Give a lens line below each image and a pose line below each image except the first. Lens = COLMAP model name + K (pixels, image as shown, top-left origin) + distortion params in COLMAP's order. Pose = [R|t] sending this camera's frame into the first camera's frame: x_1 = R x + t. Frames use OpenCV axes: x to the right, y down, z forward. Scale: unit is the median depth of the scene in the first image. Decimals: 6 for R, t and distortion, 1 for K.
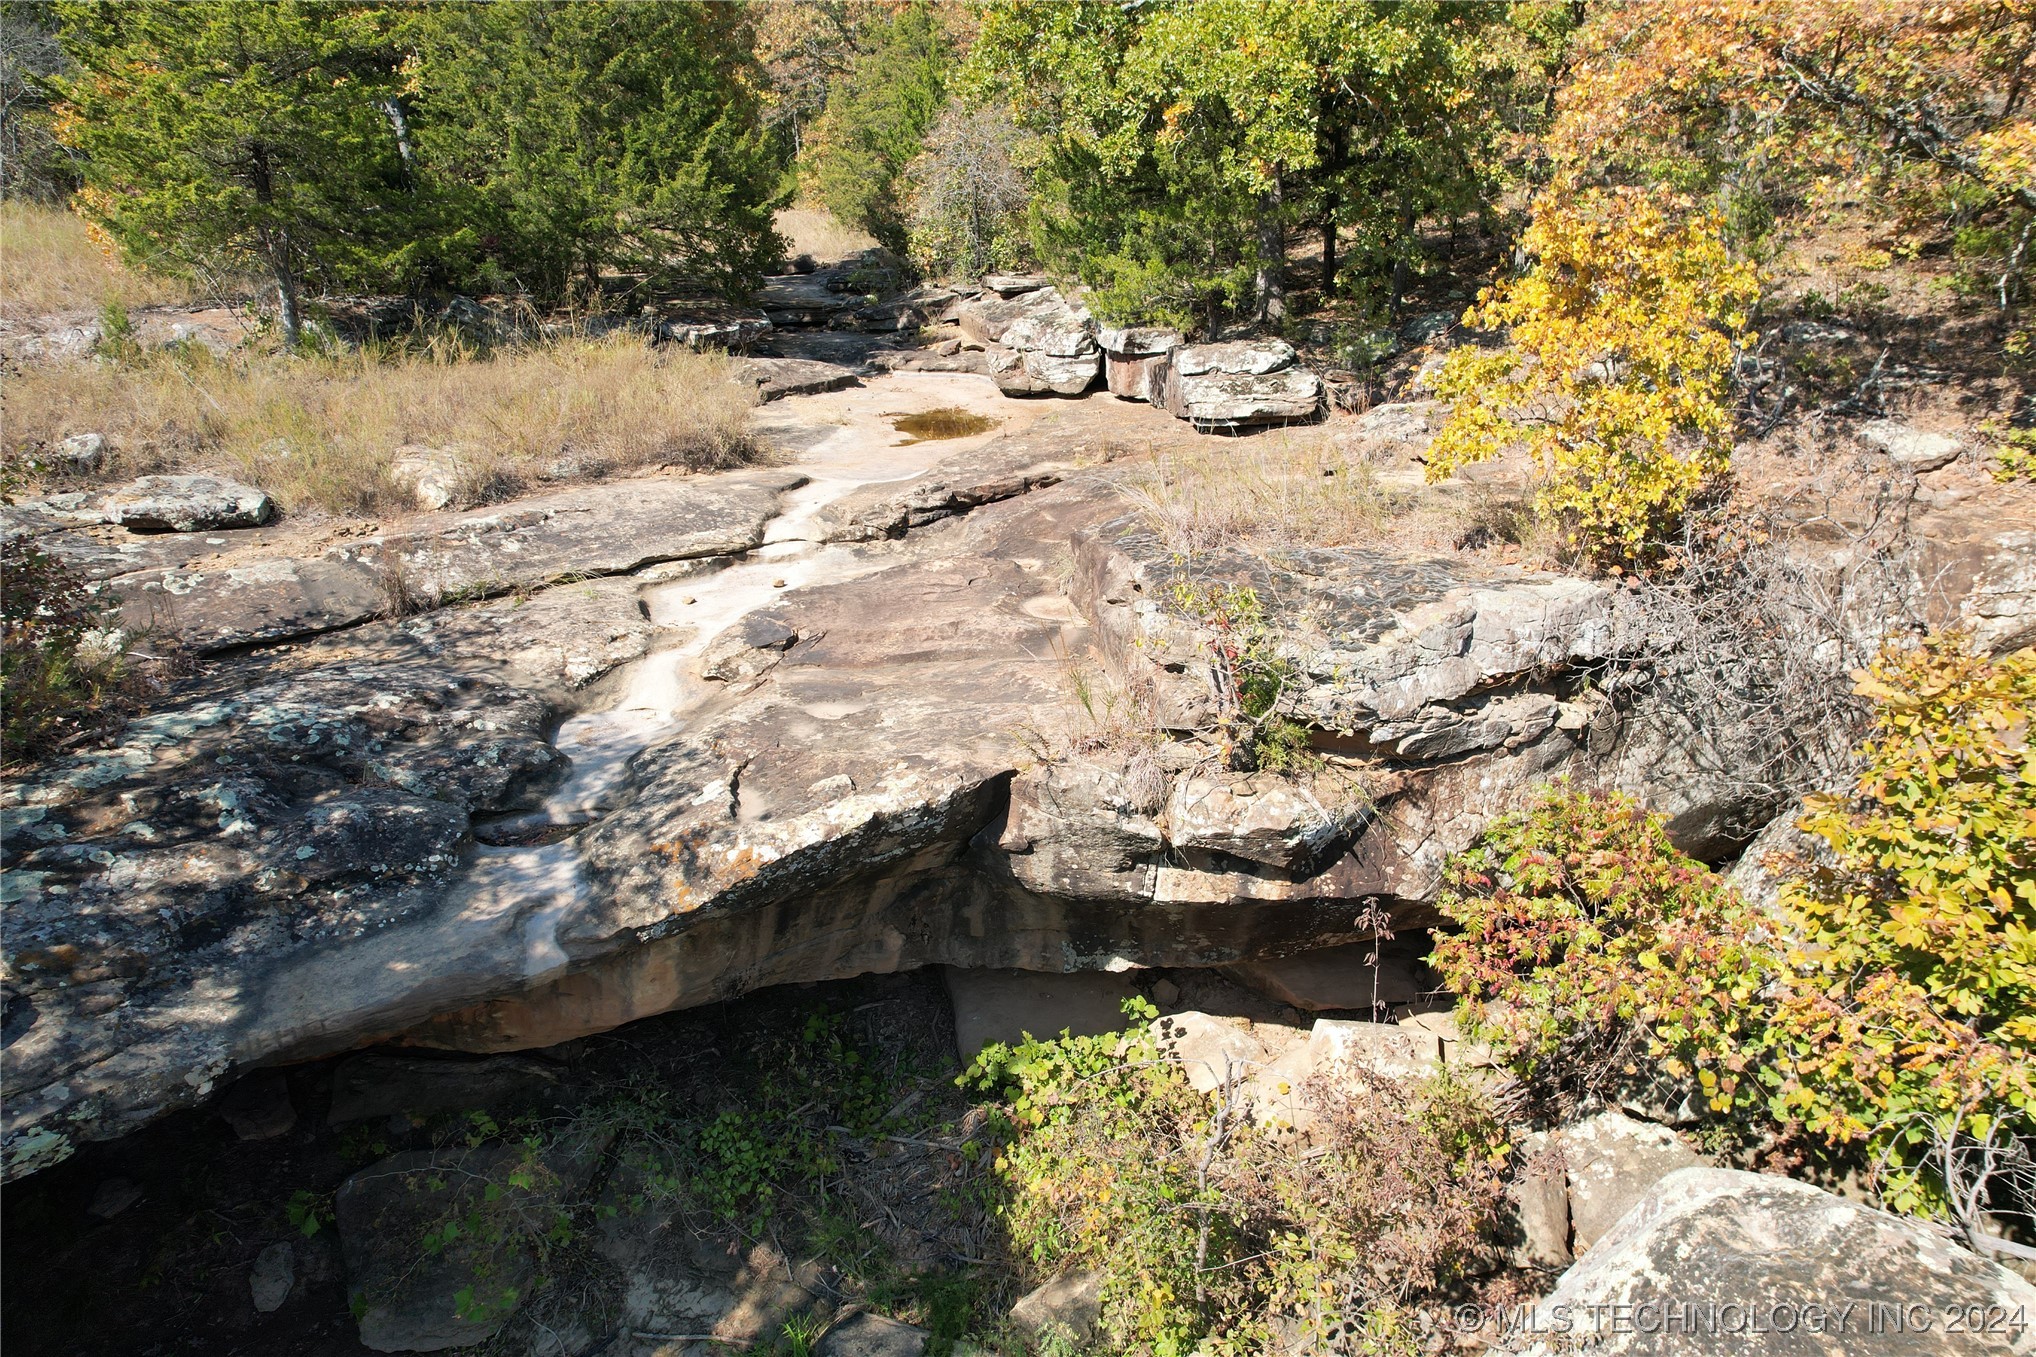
lens RADIAL K [[1302.3, 0, 1024.4], [0, 1302.3, 678.7], [0, 0, 1]] dist [-0.064494, 0.057273]
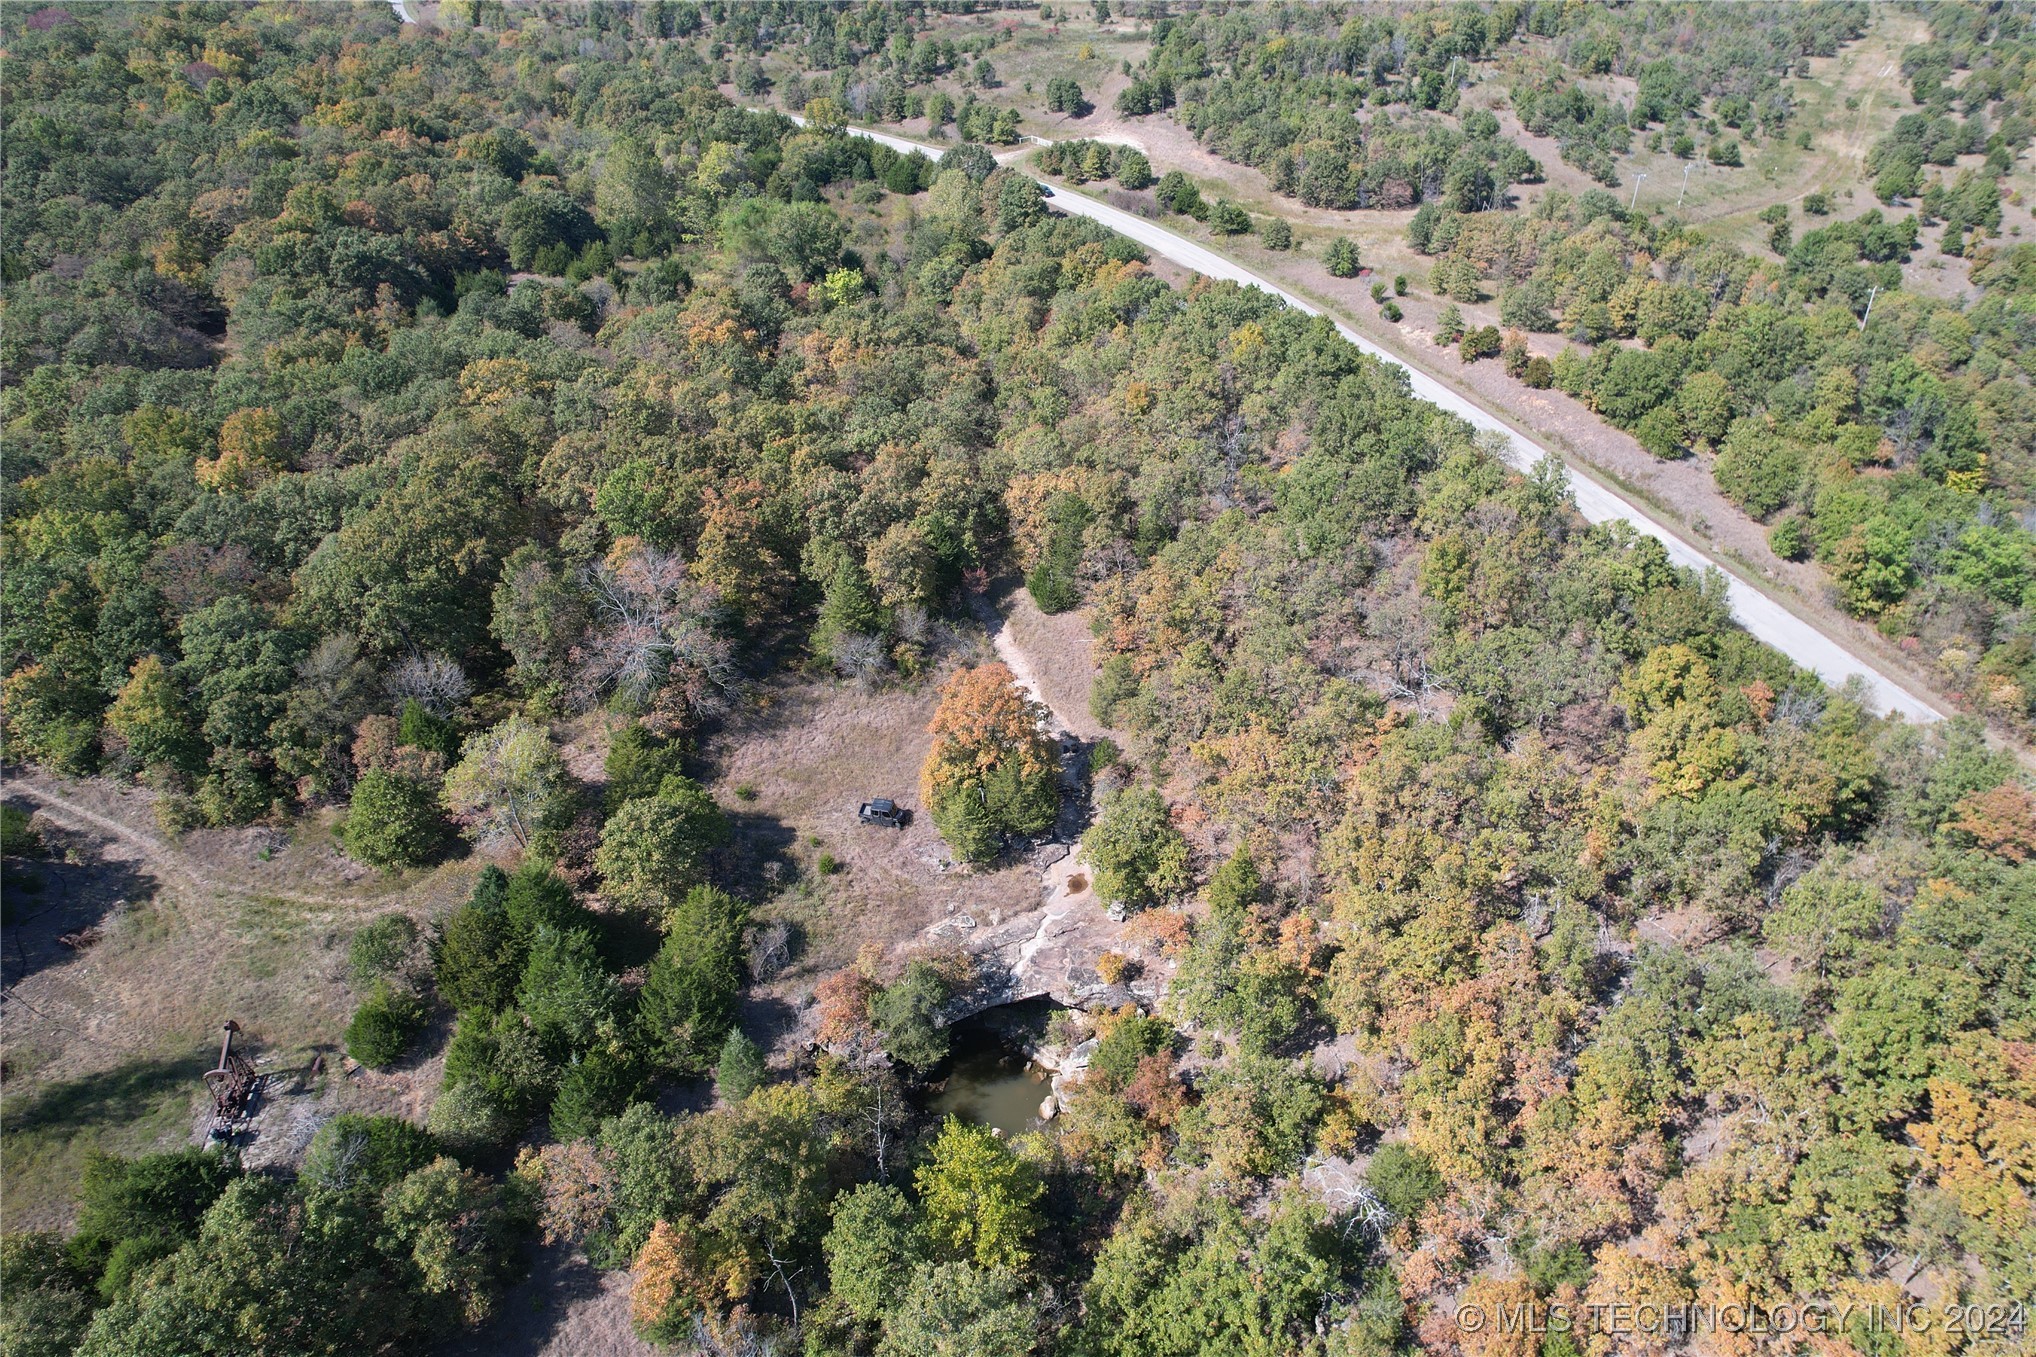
lens RADIAL K [[1302.3, 0, 1018.5], [0, 1302.3, 685.7], [0, 0, 1]] dist [-0.064494, 0.057273]
pose [[0.954163, 0.159760, -0.253081, 1.841106], [-0.104168, 0.970013, 0.219599, -4.232154], [0.280576, -0.183170, 0.942192, -7.850234]]
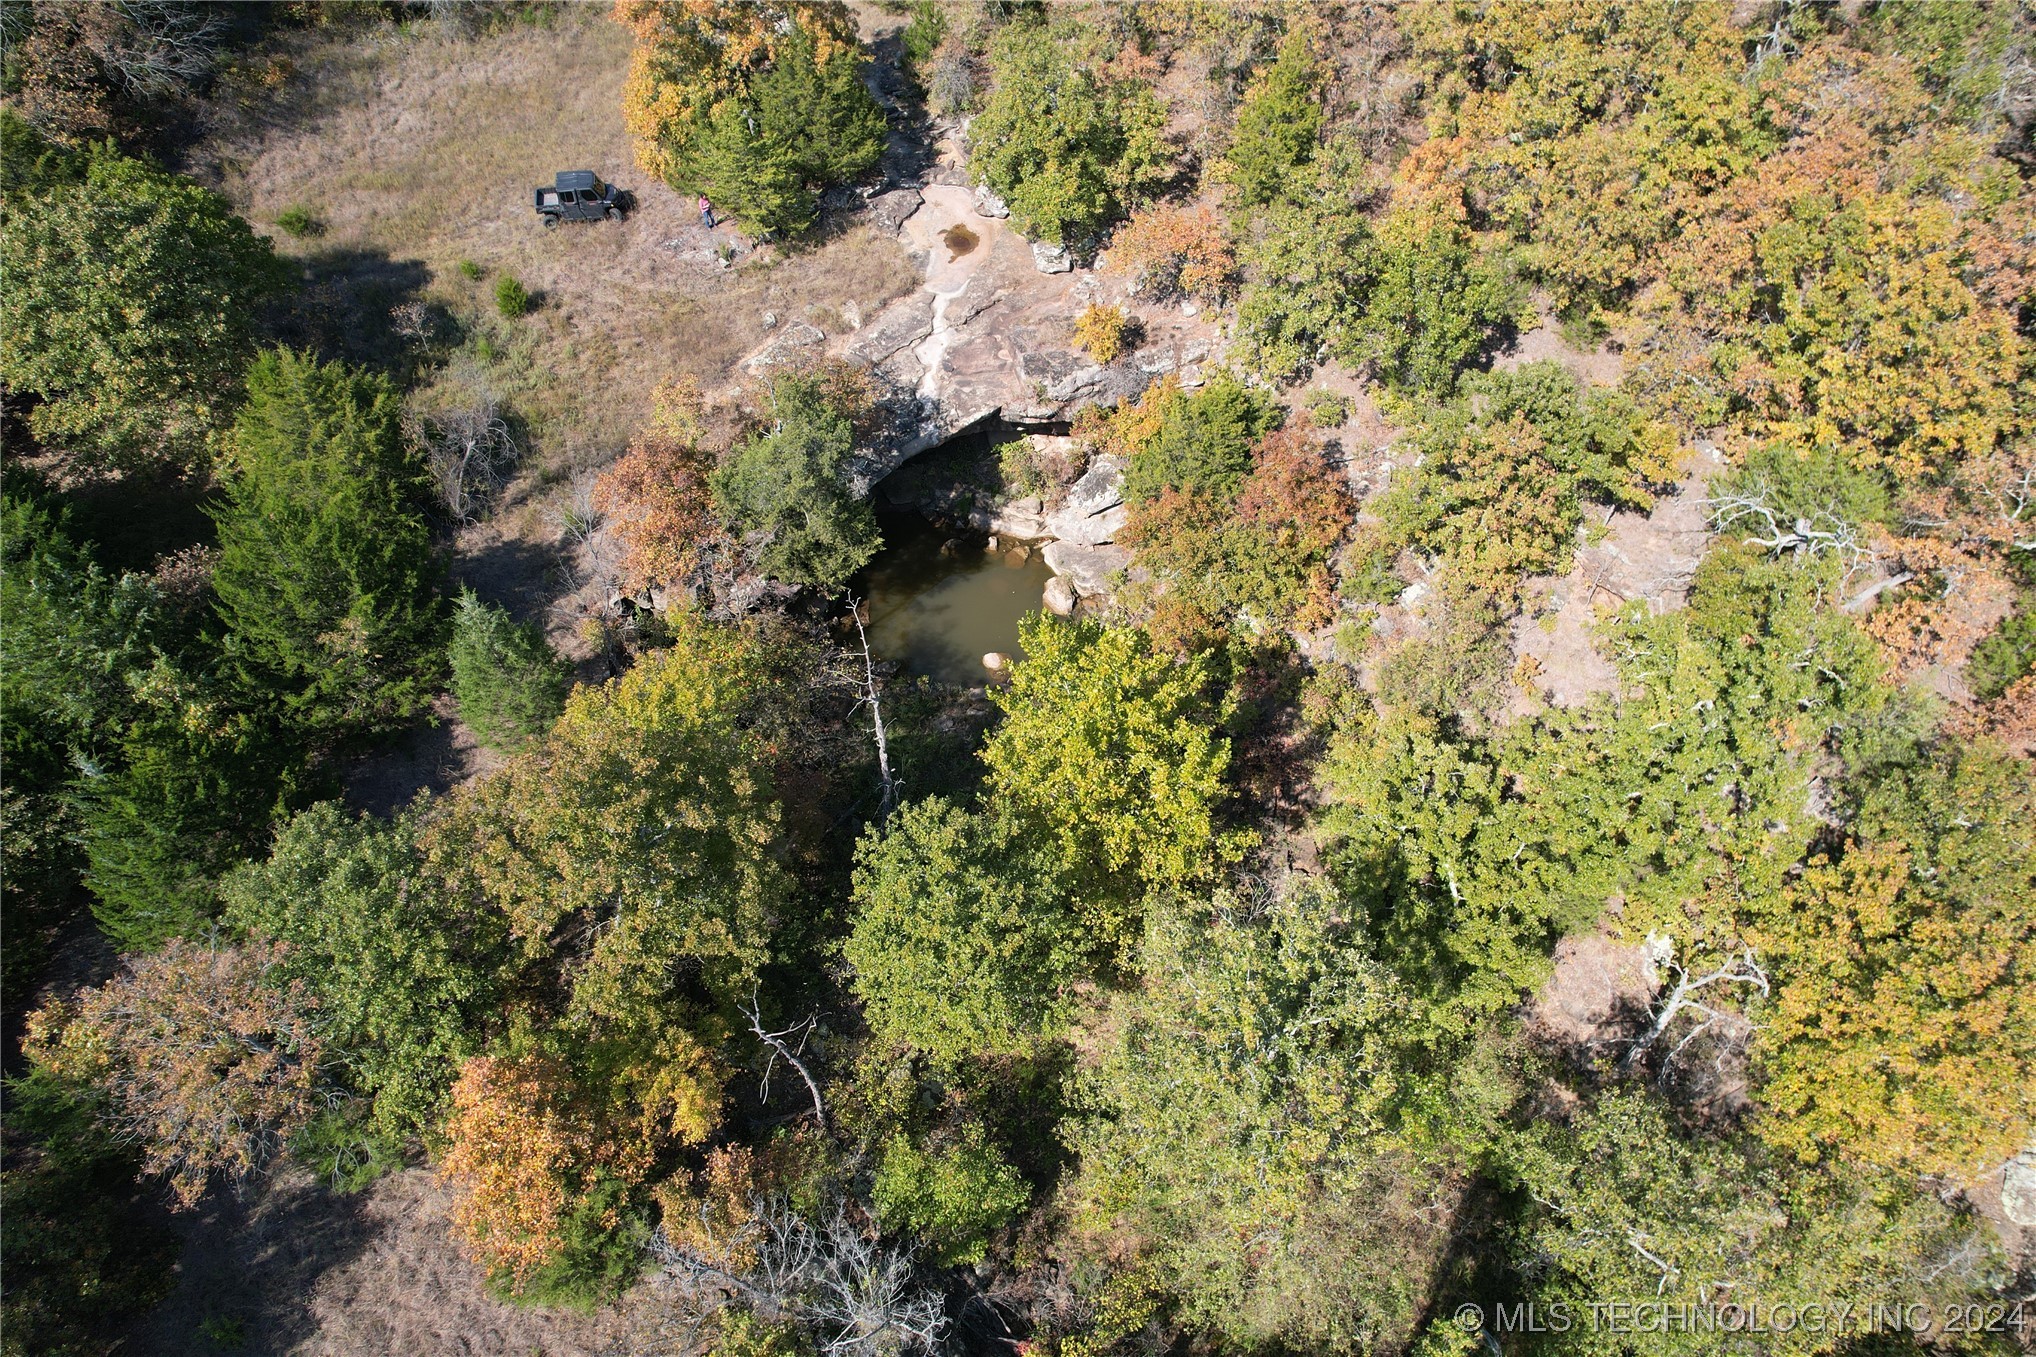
lens RADIAL K [[1302.3, 0, 1023.6], [0, 1302.3, 675.5], [0, 0, 1]] dist [-0.064494, 0.057273]
pose [[0.996935, -0.062461, 0.047117, -0.241278], [0.030037, 0.861621, 0.506662, -1.703193], [-0.072244, -0.503694, 0.860856, -4.339468]]
